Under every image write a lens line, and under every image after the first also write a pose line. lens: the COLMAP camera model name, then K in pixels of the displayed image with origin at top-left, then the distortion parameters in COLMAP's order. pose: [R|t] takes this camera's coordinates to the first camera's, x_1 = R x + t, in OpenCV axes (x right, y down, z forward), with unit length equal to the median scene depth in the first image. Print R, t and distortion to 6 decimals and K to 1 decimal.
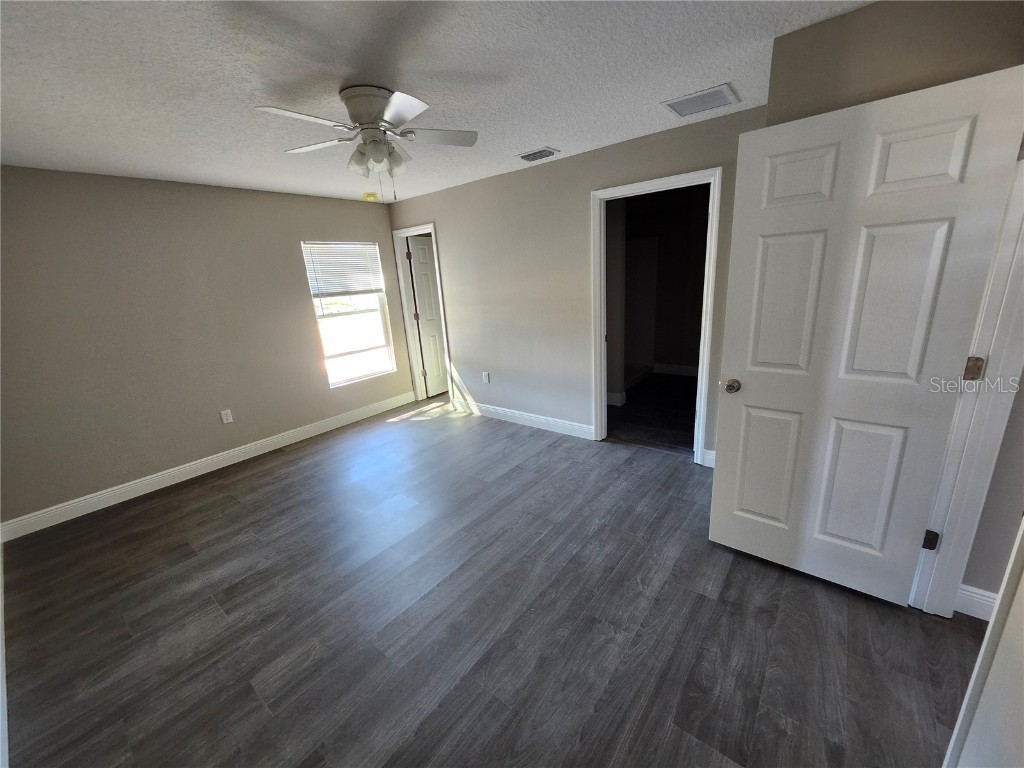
lens RADIAL K [[406.1, 0, 511.6], [0, 406.1, 387.3], [0, 0, 1]] dist [0.001210, -0.000036]
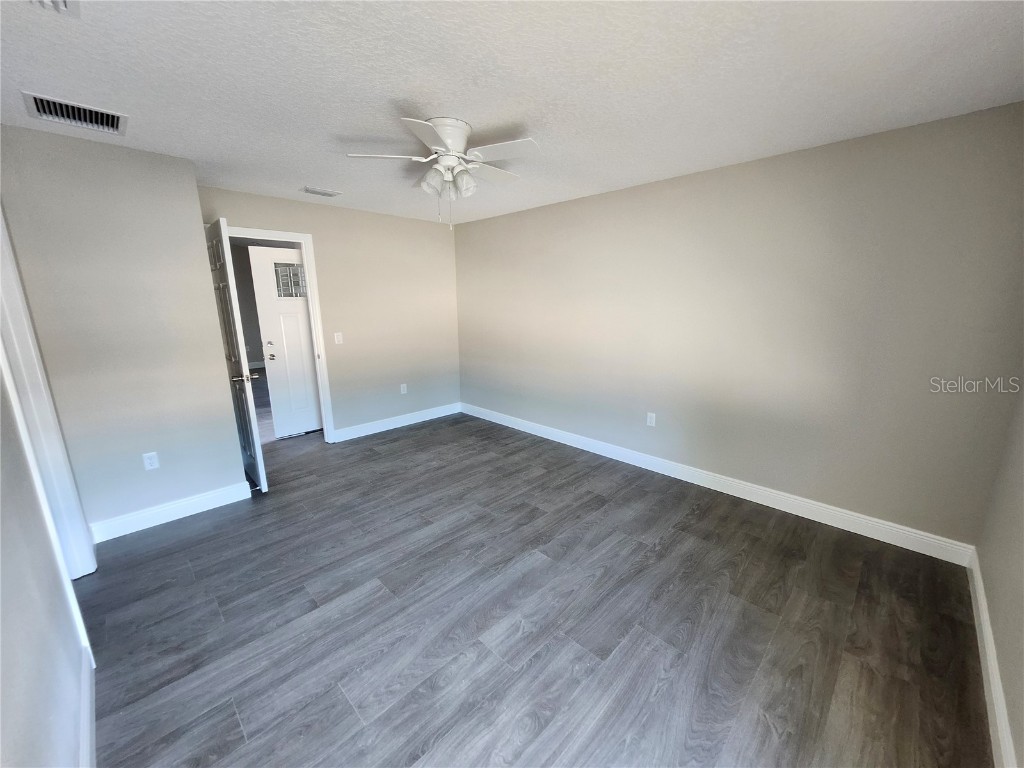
lens RADIAL K [[406.1, 0, 513.1], [0, 406.1, 387.8], [0, 0, 1]] dist [0.001210, -0.000036]
pose [[-0.991816, 0.049686, 0.117614, -0.430227], [0.099078, 0.880528, 0.463523, -0.405440], [-0.080532, 0.471382, -0.878245, 1.579373]]
